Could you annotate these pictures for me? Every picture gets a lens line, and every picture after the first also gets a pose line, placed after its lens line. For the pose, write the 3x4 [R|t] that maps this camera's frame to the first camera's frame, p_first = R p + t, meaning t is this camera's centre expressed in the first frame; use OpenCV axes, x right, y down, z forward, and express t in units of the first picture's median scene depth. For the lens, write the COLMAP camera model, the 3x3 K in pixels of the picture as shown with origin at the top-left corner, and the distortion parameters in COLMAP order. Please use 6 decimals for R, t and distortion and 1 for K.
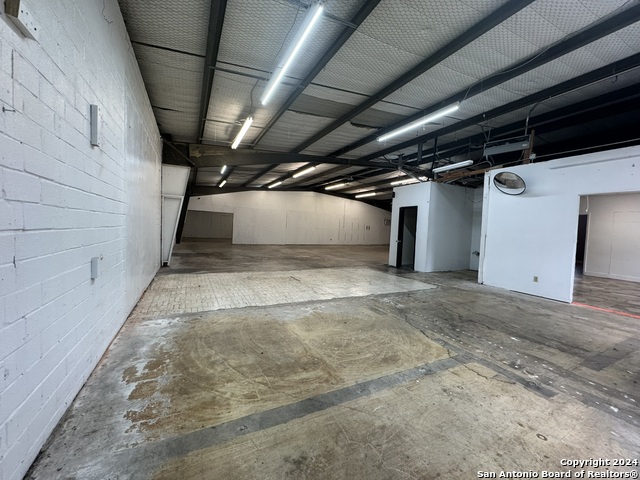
lens RADIAL K [[256.7, 0, 320.4], [0, 256.7, 237.7], [0, 0, 1]] dist [0.002051, 0.000453]
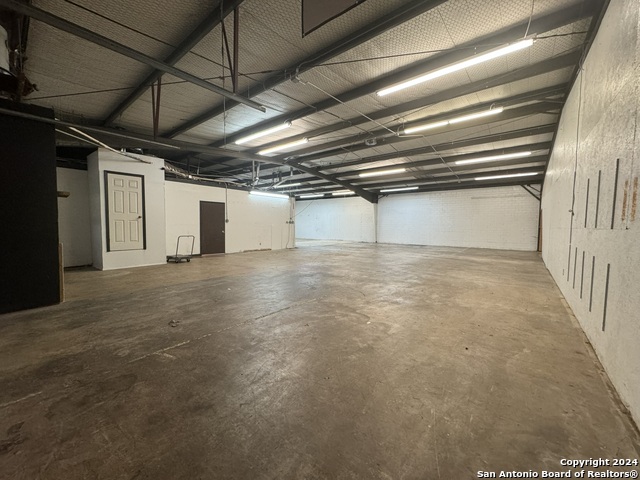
lens RADIAL K [[259.6, 0, 316.5], [0, 259.6, 243.1], [0, 0, 1]] dist [-0.000563, 0.000217]
pose [[0.909819, -0.066659, 0.409617, -0.265335], [0.053936, 0.997637, 0.042550, -0.029478], [-0.411485, -0.016620, 0.911265, 0.511157]]
